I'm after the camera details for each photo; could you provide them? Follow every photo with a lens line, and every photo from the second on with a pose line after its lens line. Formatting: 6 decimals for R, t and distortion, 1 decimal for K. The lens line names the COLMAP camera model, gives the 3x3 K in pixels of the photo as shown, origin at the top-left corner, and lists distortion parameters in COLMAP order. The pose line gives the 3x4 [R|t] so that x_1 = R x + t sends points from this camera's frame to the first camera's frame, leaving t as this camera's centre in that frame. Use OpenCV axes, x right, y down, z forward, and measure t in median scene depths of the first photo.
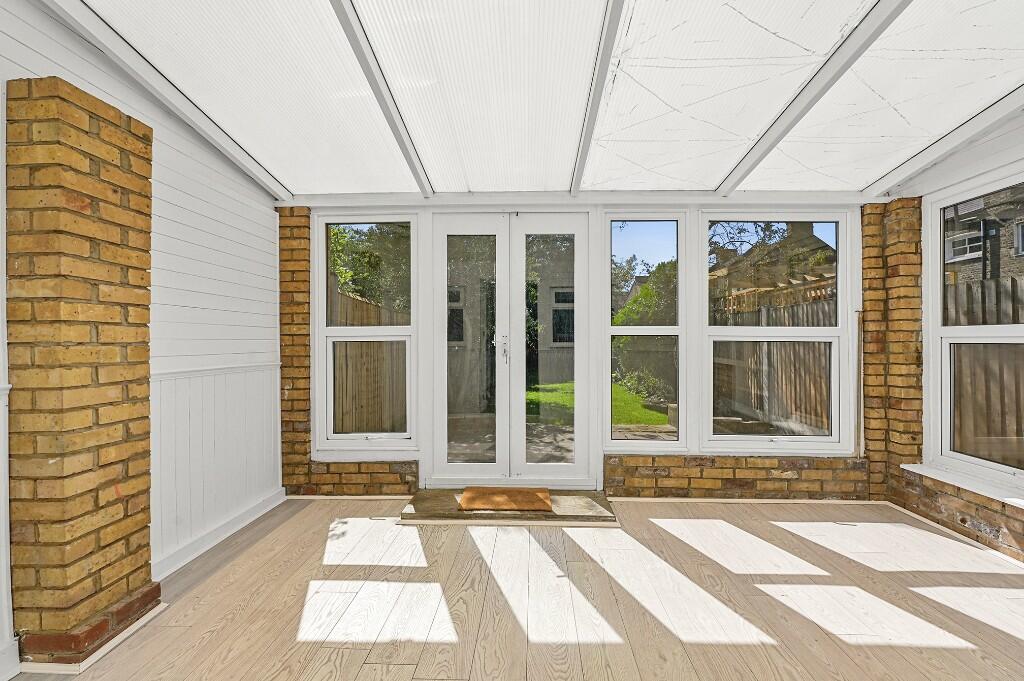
lens RADIAL K [[417.9, 0, 510.7], [0, 417.9, 342.8], [0, 0, 1]] dist [-0.007732, 0.001217]
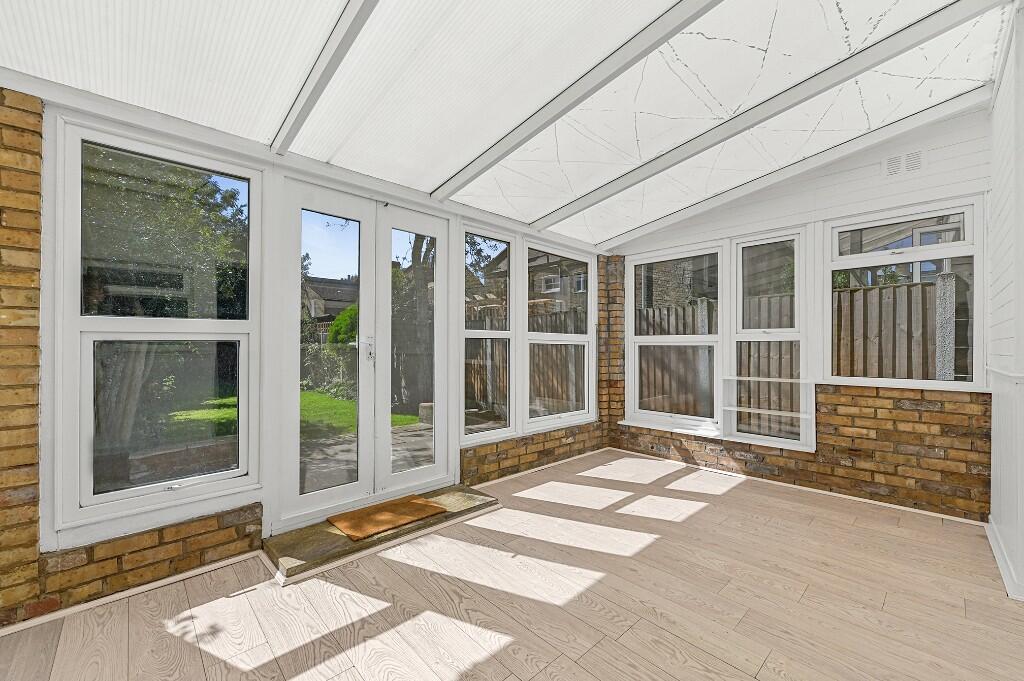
lens RADIAL K [[417.9, 0, 519.1], [0, 417.9, 345.4], [0, 0, 1]] dist [-0.007732, 0.001217]
pose [[0.690189, 0.003631, 0.723620, -0.472087], [0.000987, 0.999982, -0.005959, 0.008924], [-0.723629, 0.004827, 0.690173, 0.163410]]
